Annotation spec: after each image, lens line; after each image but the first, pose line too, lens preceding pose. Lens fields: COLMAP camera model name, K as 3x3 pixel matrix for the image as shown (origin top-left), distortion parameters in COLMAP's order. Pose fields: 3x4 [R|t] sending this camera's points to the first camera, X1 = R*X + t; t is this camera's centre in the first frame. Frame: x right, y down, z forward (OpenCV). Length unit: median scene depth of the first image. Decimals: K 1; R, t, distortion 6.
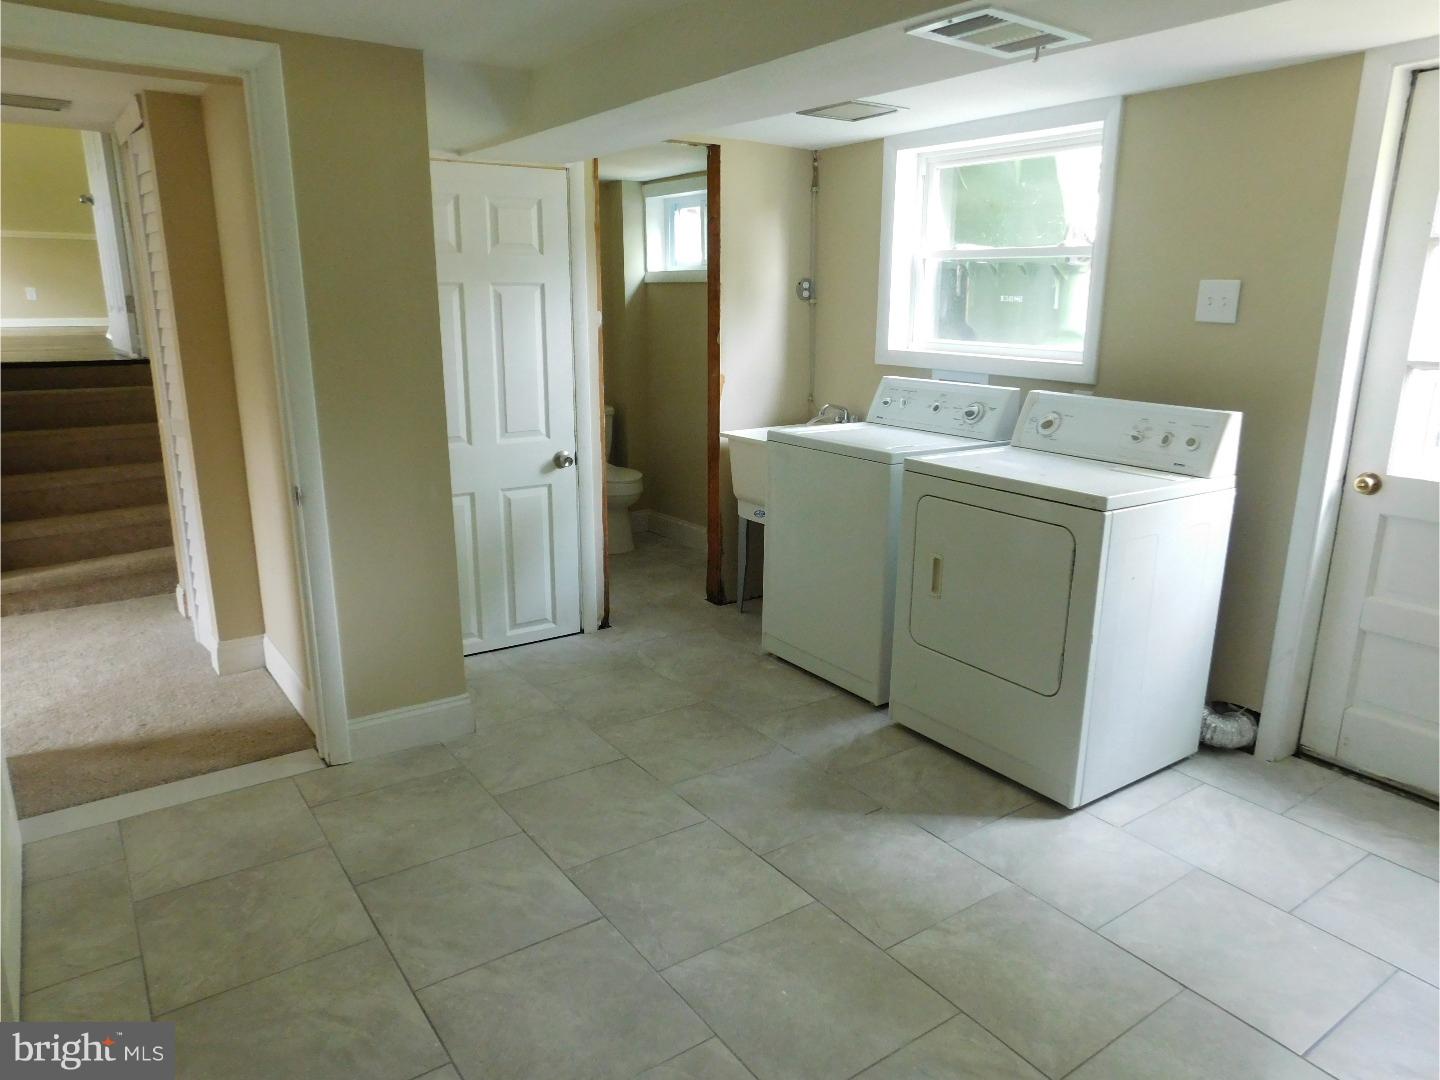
lens RADIAL K [[954.1, 0, 720.0], [0, 954.1, 540.0], [0, 0, 1]] dist [-0.069072, 0.059762]
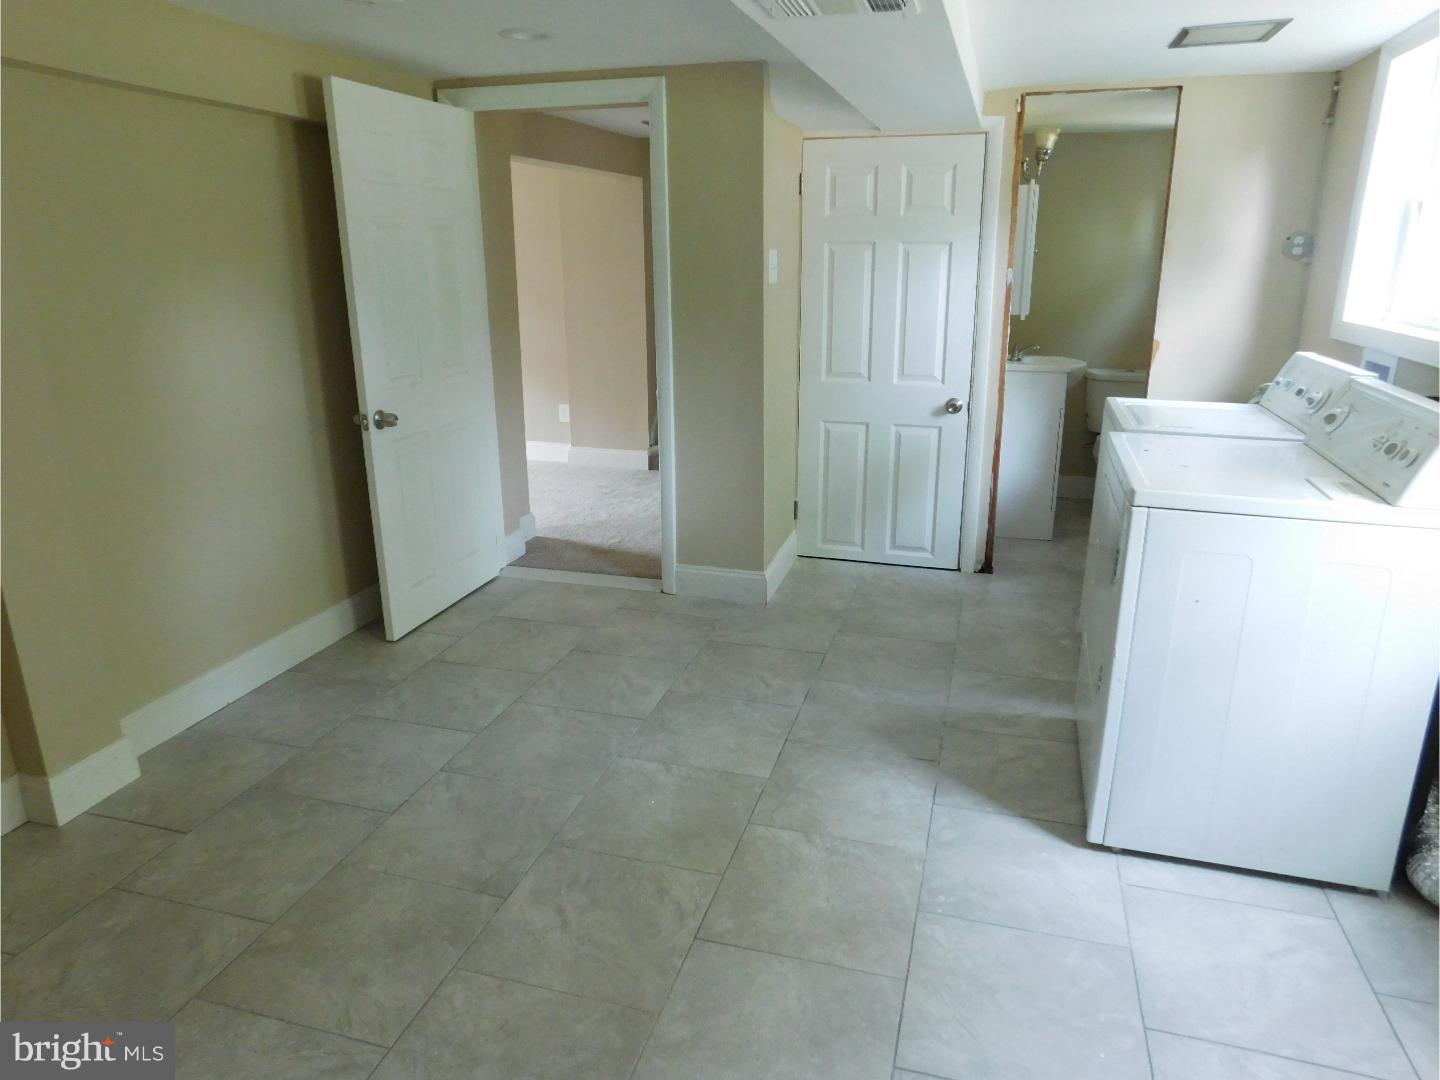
lens RADIAL K [[954.1, 0, 720.0], [0, 954.1, 540.0], [0, 0, 1]] dist [-0.069072, 0.059762]
pose [[0.625845, 0.217341, -0.749054, 0.623417], [-0.185228, 0.974331, 0.127945, -0.030216], [0.757634, 0.058672, 0.650037, 0.127264]]
